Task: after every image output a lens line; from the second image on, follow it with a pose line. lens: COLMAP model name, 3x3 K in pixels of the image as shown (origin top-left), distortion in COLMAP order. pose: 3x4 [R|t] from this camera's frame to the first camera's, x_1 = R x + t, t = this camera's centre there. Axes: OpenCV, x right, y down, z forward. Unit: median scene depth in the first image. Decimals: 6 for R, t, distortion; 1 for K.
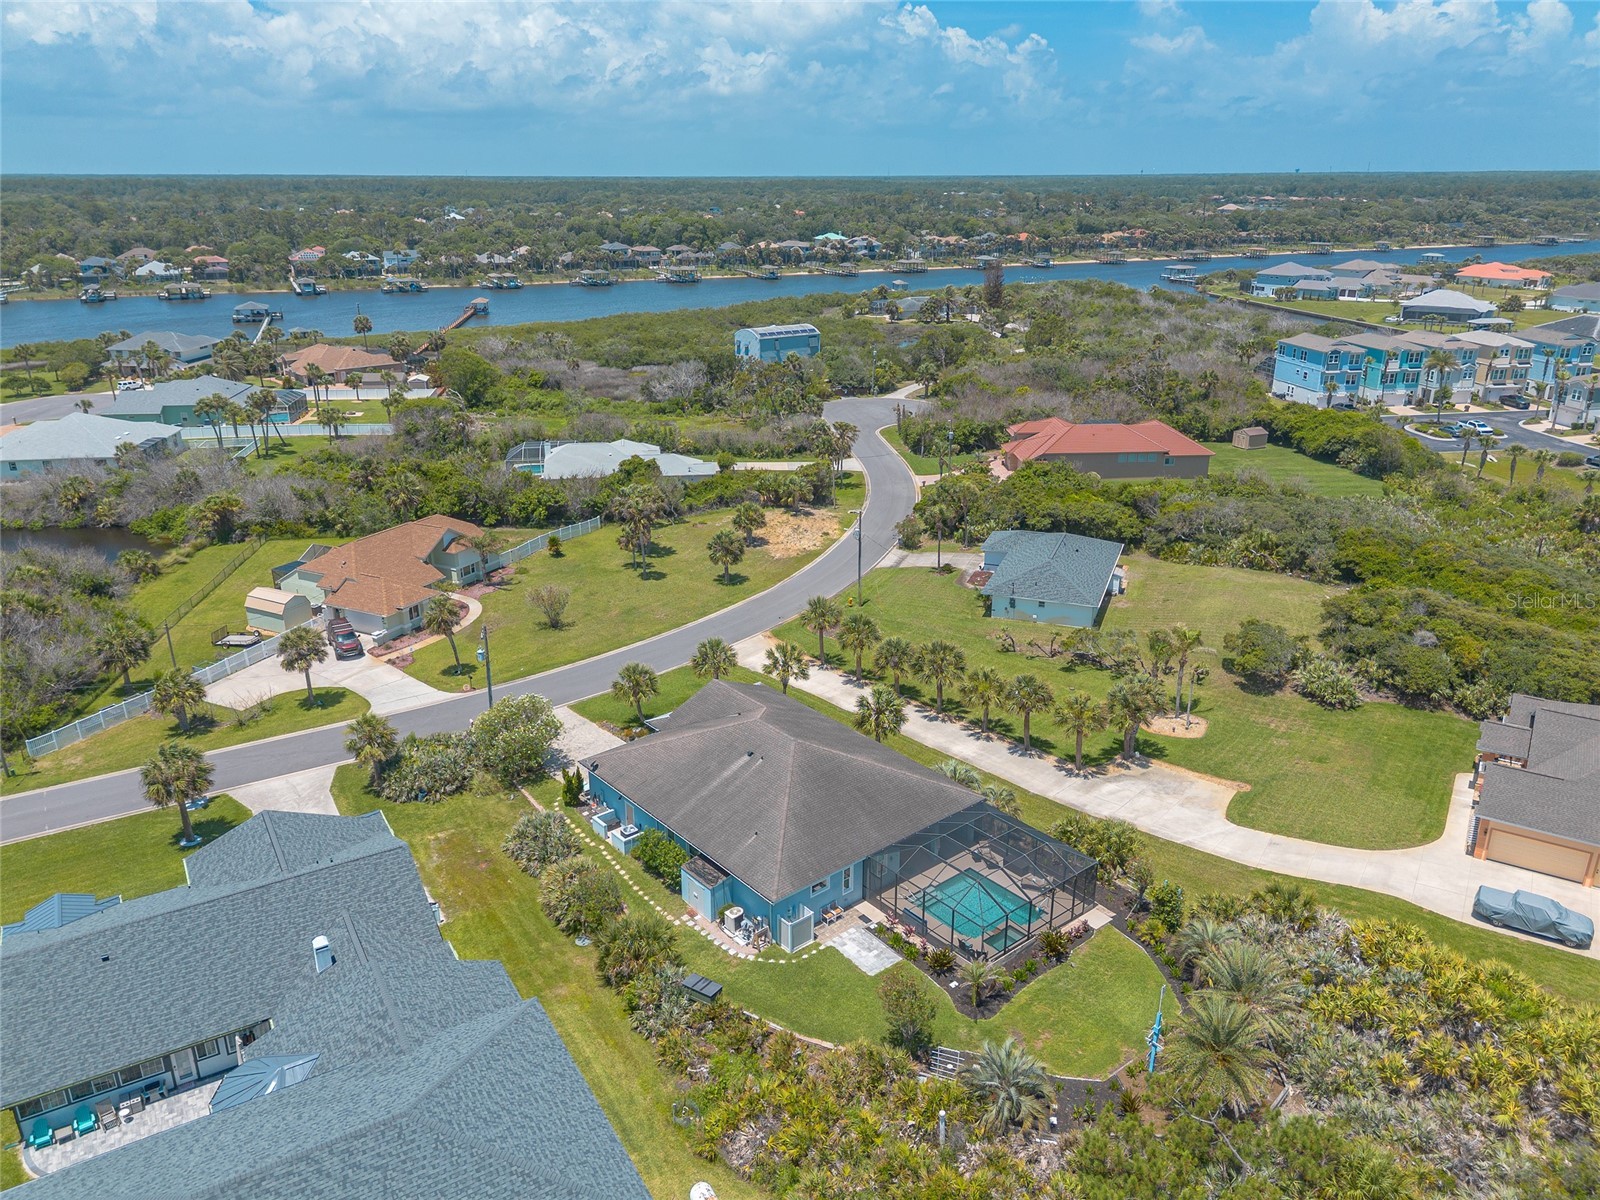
lens RADIAL K [[1126.7, 0, 793.9], [0, 1126.7, 640.0], [0, 0, 1]] dist [0.049854, -0.040100]
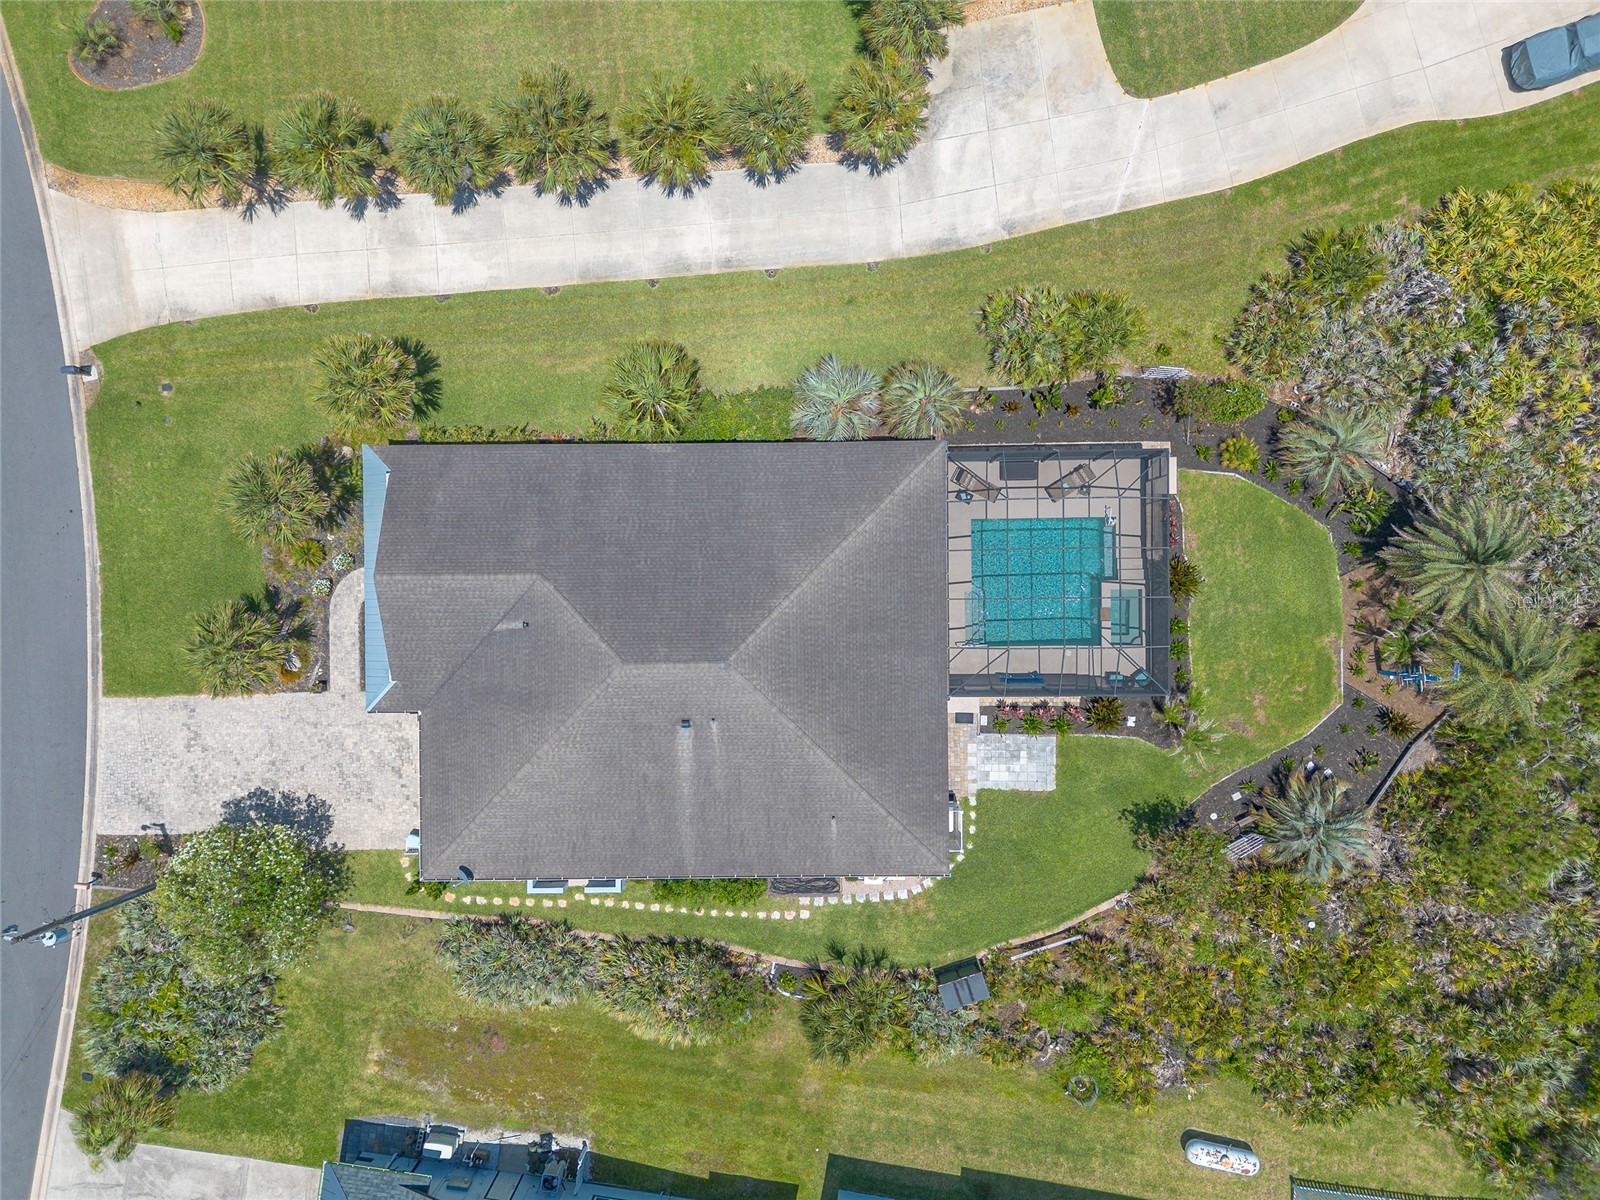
lens RADIAL K [[1121.2, 0, 796.8], [0, 1121.2, 635.2], [0, 0, 1]] dist [0.076835, -0.076185]
pose [[0.633171, -0.773946, -0.010085, 0.011491], [0.303601, 0.236351, 0.923019, -0.129359], [-0.711983, -0.587491, 0.384622, 0.222203]]
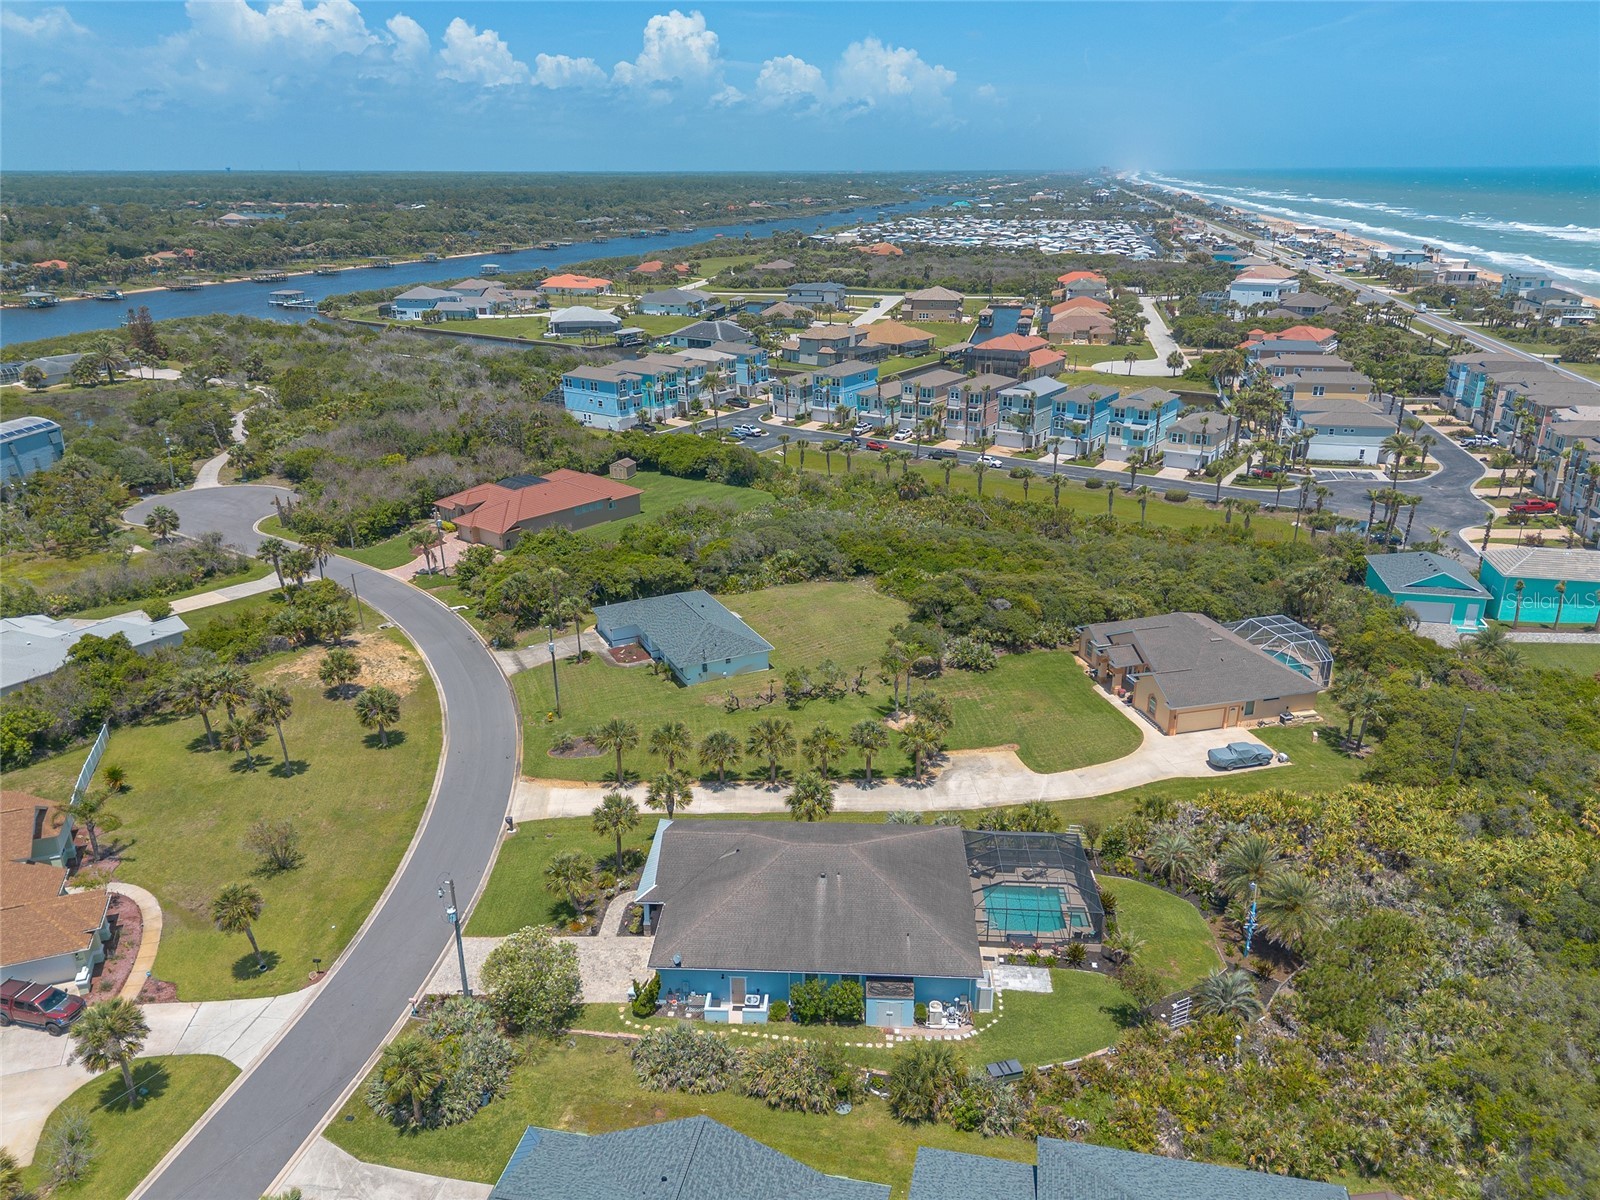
lens RADIAL K [[1121.2, 0, 796.8], [0, 1121.2, 635.2], [0, 0, 1]] dist [0.076835, -0.076185]
pose [[0.680007, -0.280012, 0.677631, -0.209523], [0.280938, 0.953174, 0.111950, -0.070885], [-0.677247, 0.114246, 0.726831, 0.064197]]
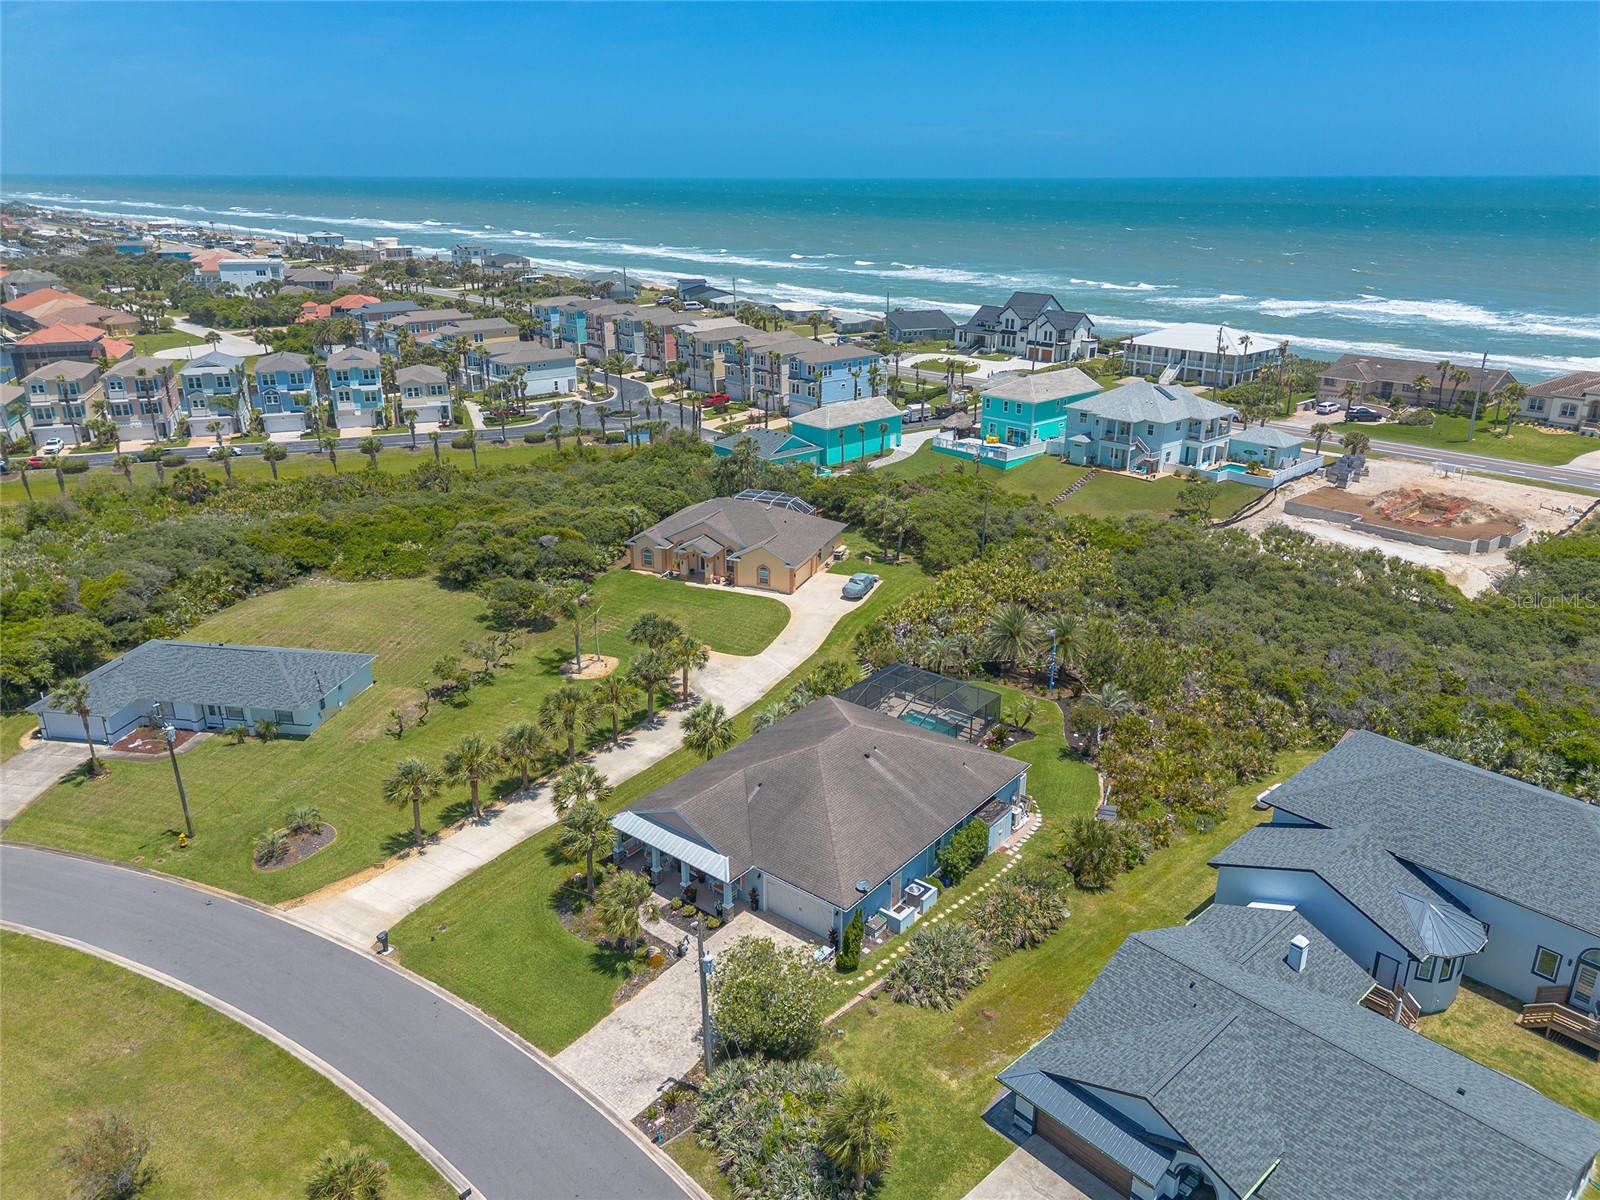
lens RADIAL K [[1121.2, 0, 796.8], [0, 1121.2, 635.2], [0, 0, 1]] dist [0.076835, -0.076185]
pose [[-0.196648, -0.367790, 0.908878, -0.265563], [0.372819, 0.829301, 0.416253, -0.127138], [-0.906827, 0.420702, -0.025961, 0.305373]]
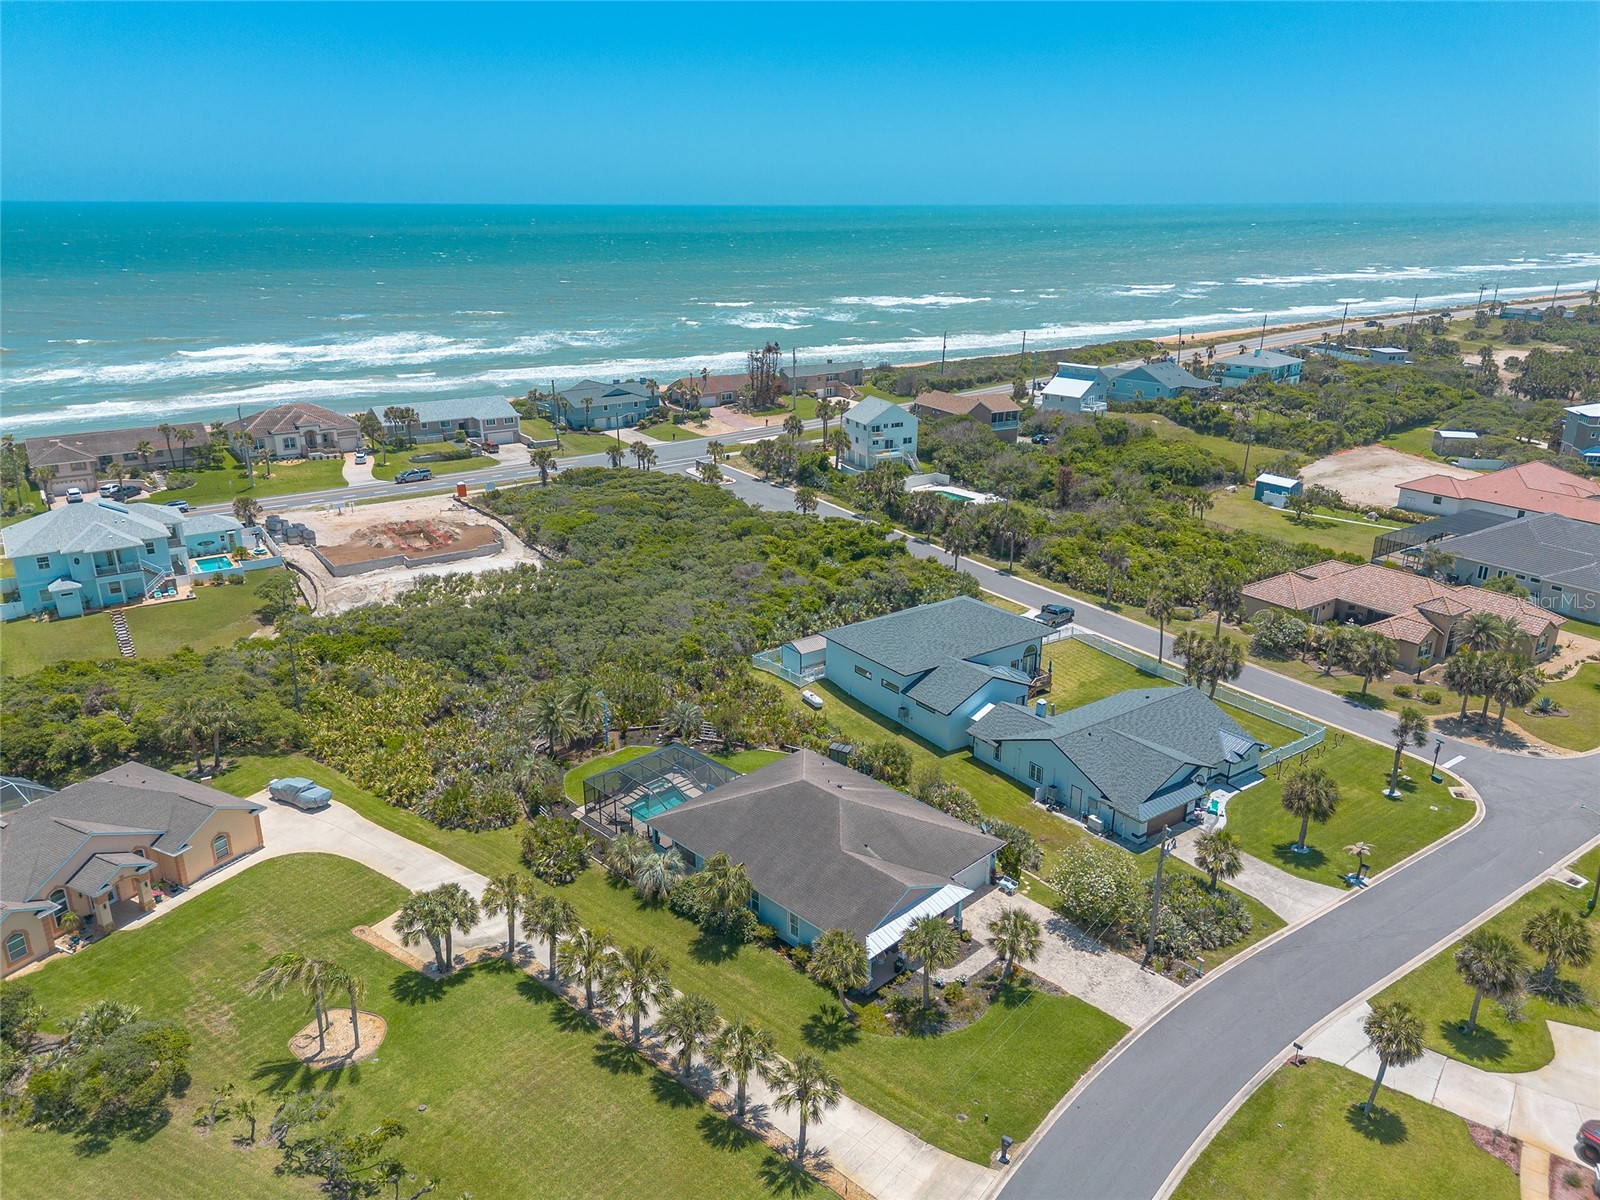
lens RADIAL K [[1121.2, 0, 796.8], [0, 1121.2, 635.2], [0, 0, 1]] dist [0.076835, -0.076185]
pose [[-0.996896, 0.030298, -0.072662, 0.026094], [-0.027970, 0.726451, 0.686649, -0.245805], [0.073590, 0.686550, -0.723349, 0.514690]]
